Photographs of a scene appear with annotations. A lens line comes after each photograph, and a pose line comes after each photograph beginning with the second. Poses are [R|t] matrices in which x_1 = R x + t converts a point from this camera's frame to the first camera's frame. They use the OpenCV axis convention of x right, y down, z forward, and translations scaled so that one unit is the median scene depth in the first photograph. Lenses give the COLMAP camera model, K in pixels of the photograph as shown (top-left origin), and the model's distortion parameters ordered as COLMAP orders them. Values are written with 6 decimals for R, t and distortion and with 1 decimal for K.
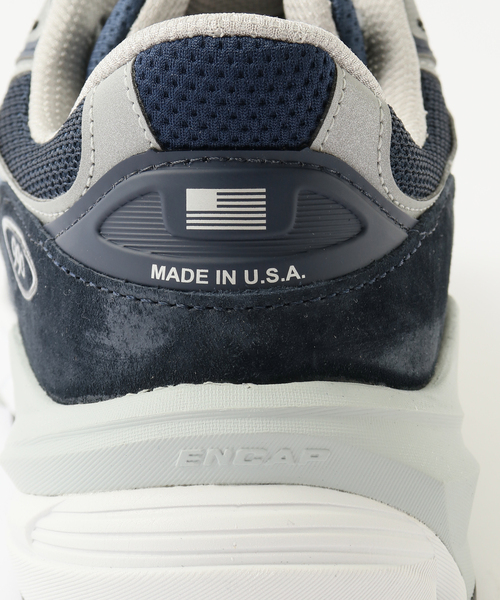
lens RADIAL K [[2102.7, 0, 250.0], [0, 2102.7, 300.0], [0, 0, 1]] dist [-0.096190, -0.031259]
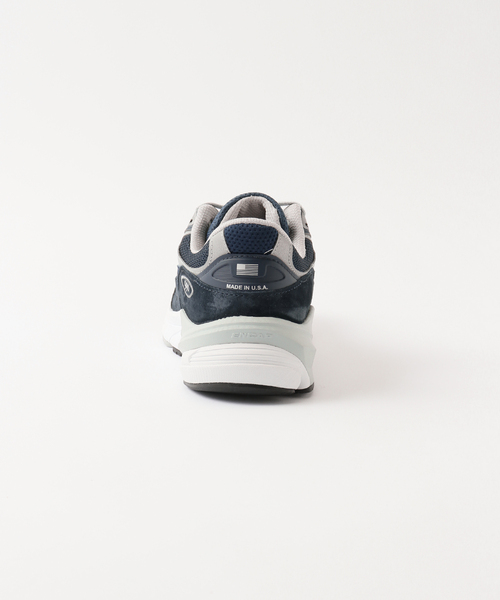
lens RADIAL K [[2102.7, 0, 250.0], [0, 2102.7, 300.0], [0, 0, 1]] dist [-0.096190, -0.031259]
pose [[0.999343, 0.036184, -0.002237, 0.003537], [-0.036202, 0.992777, -0.114380, 0.432283], [-0.001918, 0.114385, 0.993435, -2.675358]]
